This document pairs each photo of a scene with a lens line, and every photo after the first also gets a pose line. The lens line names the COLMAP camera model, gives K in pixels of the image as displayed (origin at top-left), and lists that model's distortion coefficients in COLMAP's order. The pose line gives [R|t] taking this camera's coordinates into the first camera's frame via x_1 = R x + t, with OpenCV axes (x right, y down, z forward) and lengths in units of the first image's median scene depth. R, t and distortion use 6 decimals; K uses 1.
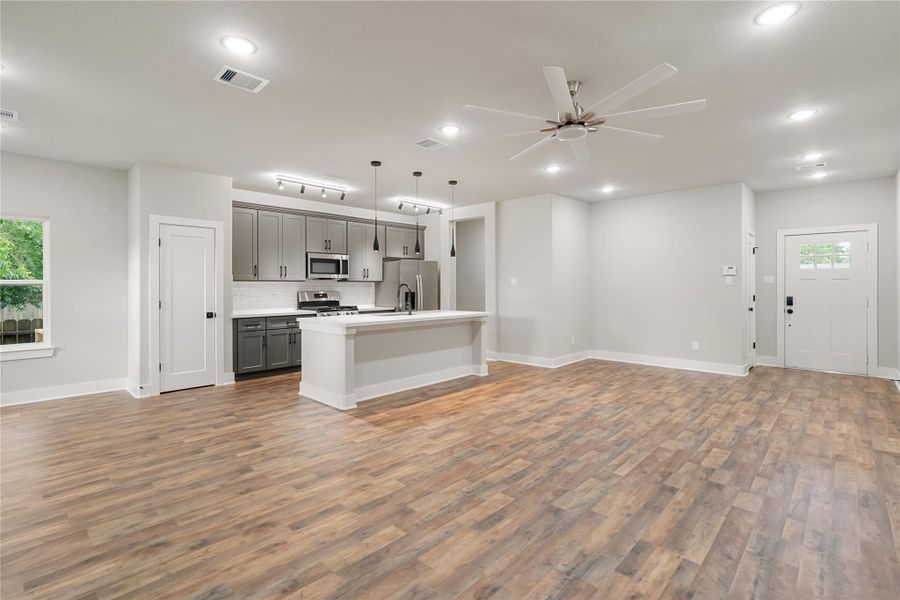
lens RADIAL K [[392.5, 0, 449.1], [0, 392.5, 289.7], [0, 0, 1]] dist [0.000479, -0.000186]
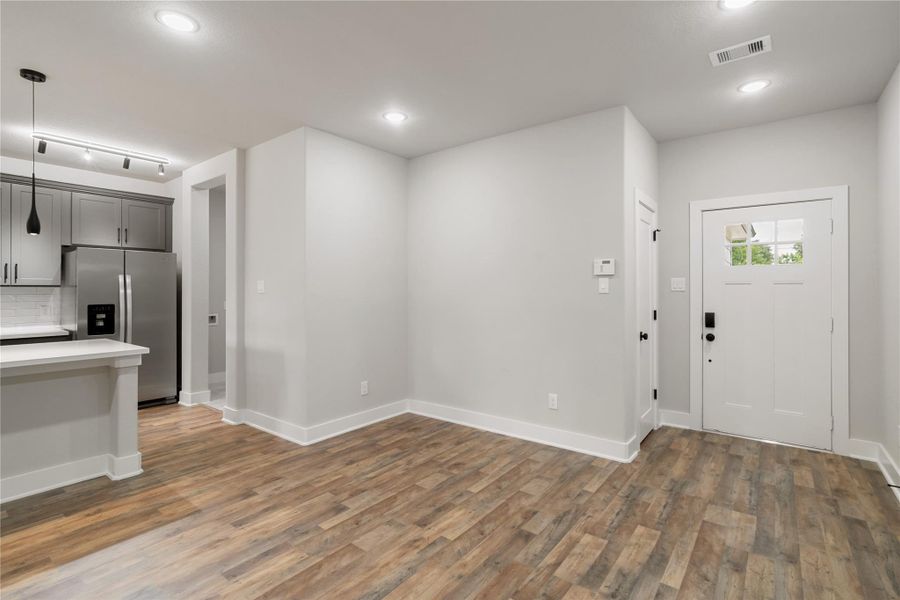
lens RADIAL K [[424.8, 0, 450.7], [0, 424.8, 291.4], [0, 0, 1]] dist [0.003422, 0.001514]
pose [[0.995798, 0.000416, 0.091578, 0.400566], [0.000987, 0.999883, -0.015265, -0.004745], [-0.091574, 0.015292, 0.995681, 0.377601]]
